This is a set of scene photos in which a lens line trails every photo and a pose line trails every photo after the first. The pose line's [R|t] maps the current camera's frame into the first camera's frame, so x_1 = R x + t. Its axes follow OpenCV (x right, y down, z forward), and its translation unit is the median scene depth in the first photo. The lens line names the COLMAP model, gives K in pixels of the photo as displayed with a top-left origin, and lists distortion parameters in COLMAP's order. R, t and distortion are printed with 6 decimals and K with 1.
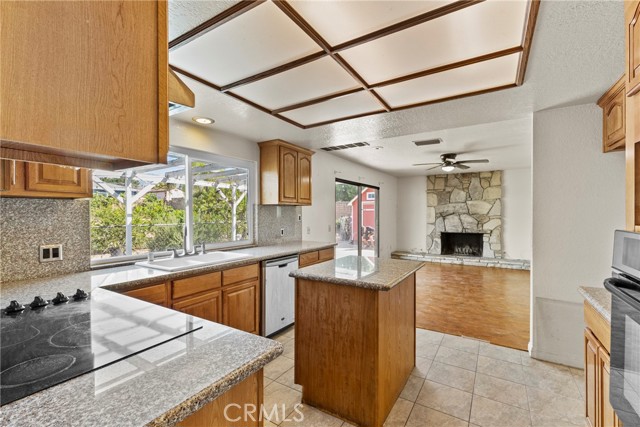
lens RADIAL K [[284.2, 0, 320.7], [0, 284.2, 217.9], [0, 0, 1]] dist [0.018529, -0.000930]
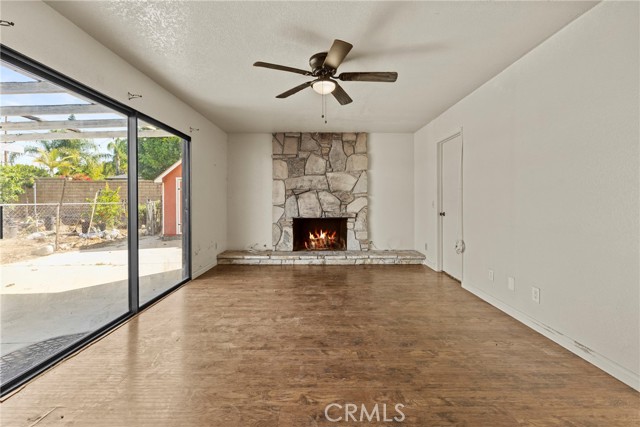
lens RADIAL K [[284.2, 0, 314.1], [0, 284.2, 199.7], [0, 0, 1]] dist [0.018529, -0.000930]
pose [[0.860257, 0.003503, 0.509849, 0.128753], [0.007196, 0.999793, -0.019012, 0.021568], [-0.509810, 0.020024, 0.860054, 0.418177]]
